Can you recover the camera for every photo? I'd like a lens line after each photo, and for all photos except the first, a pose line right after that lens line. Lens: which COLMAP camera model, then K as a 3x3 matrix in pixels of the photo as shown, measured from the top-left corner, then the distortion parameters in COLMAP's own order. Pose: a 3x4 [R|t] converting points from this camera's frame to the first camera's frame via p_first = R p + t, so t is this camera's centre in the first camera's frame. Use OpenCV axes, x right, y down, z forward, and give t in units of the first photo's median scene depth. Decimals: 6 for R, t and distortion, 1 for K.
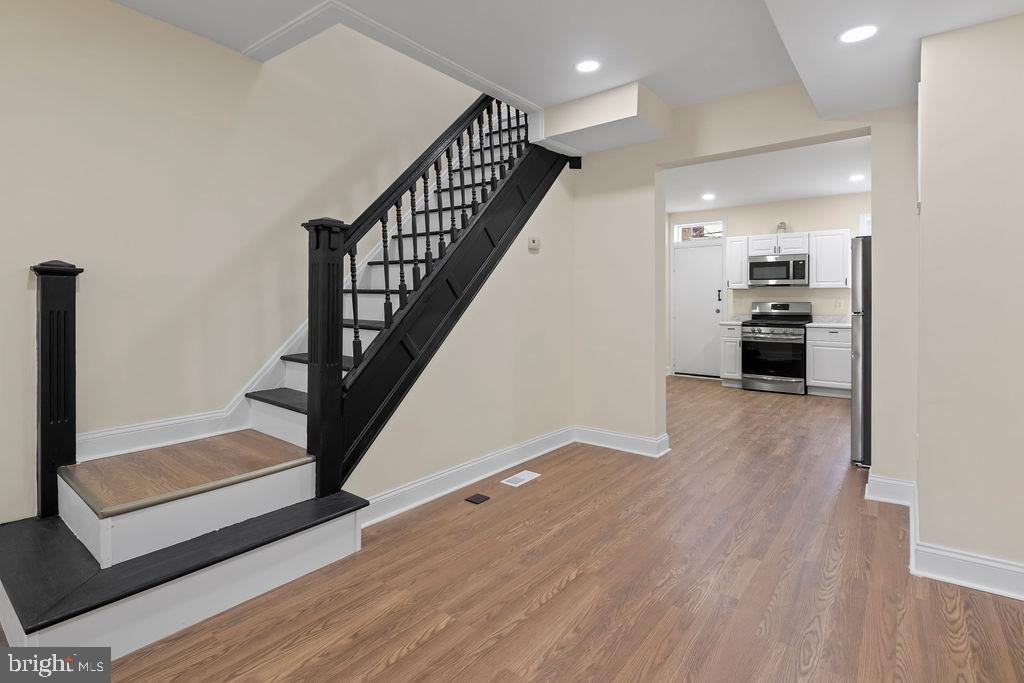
lens RADIAL K [[500.5, 0, 515.3], [0, 500.5, 301.3], [0, 0, 1]] dist [-0.002131, 0.000108]
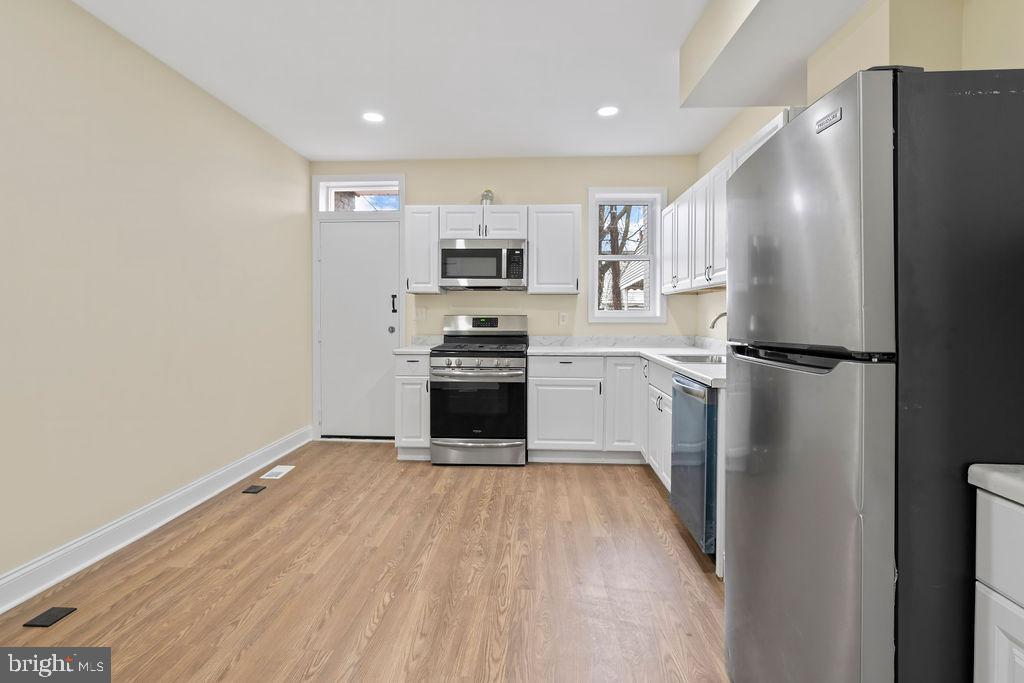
lens RADIAL K [[505.2, 0, 515.7], [0, 505.2, 314.3], [0, 0, 1]] dist [-0.001499, 0.001538]
pose [[0.814168, 0.001680, 0.580627, 0.193630], [-0.002331, 0.999997, 0.000374, 0.000628], [-0.580625, -0.001658, 0.814170, 0.466925]]
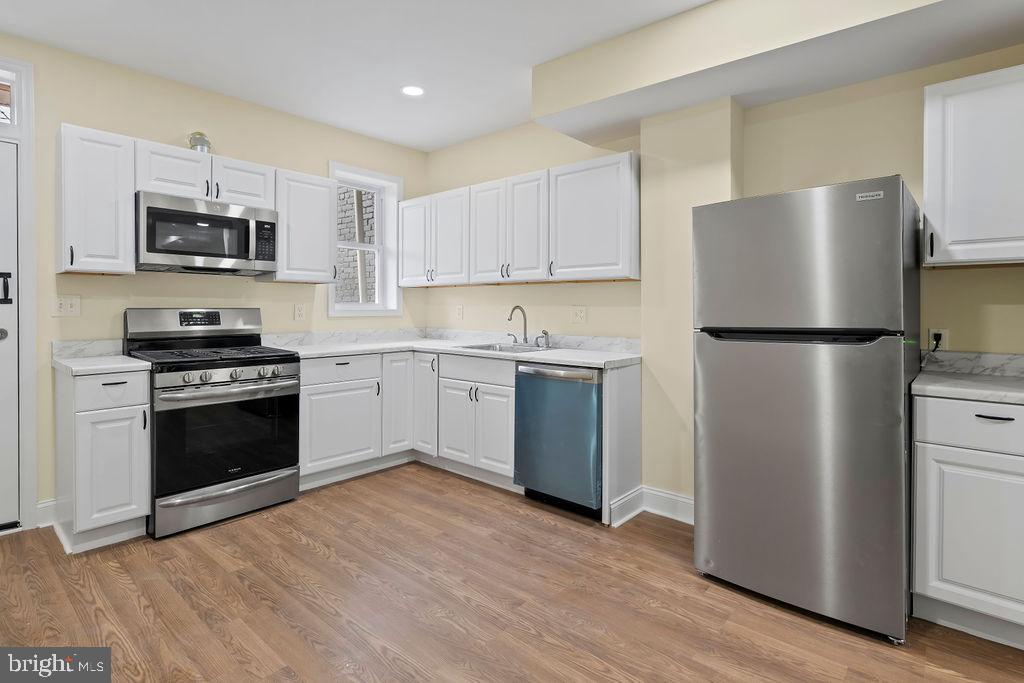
lens RADIAL K [[509.9, 0, 514.4], [0, 509.9, 307.2], [0, 0, 1]] dist [-0.001914, 0.000055]
pose [[0.048187, 0.000257, 0.998838, 0.086698], [-0.002636, 0.999997, -0.000131, 0.000251], [-0.998835, -0.002626, 0.048187, 0.713073]]
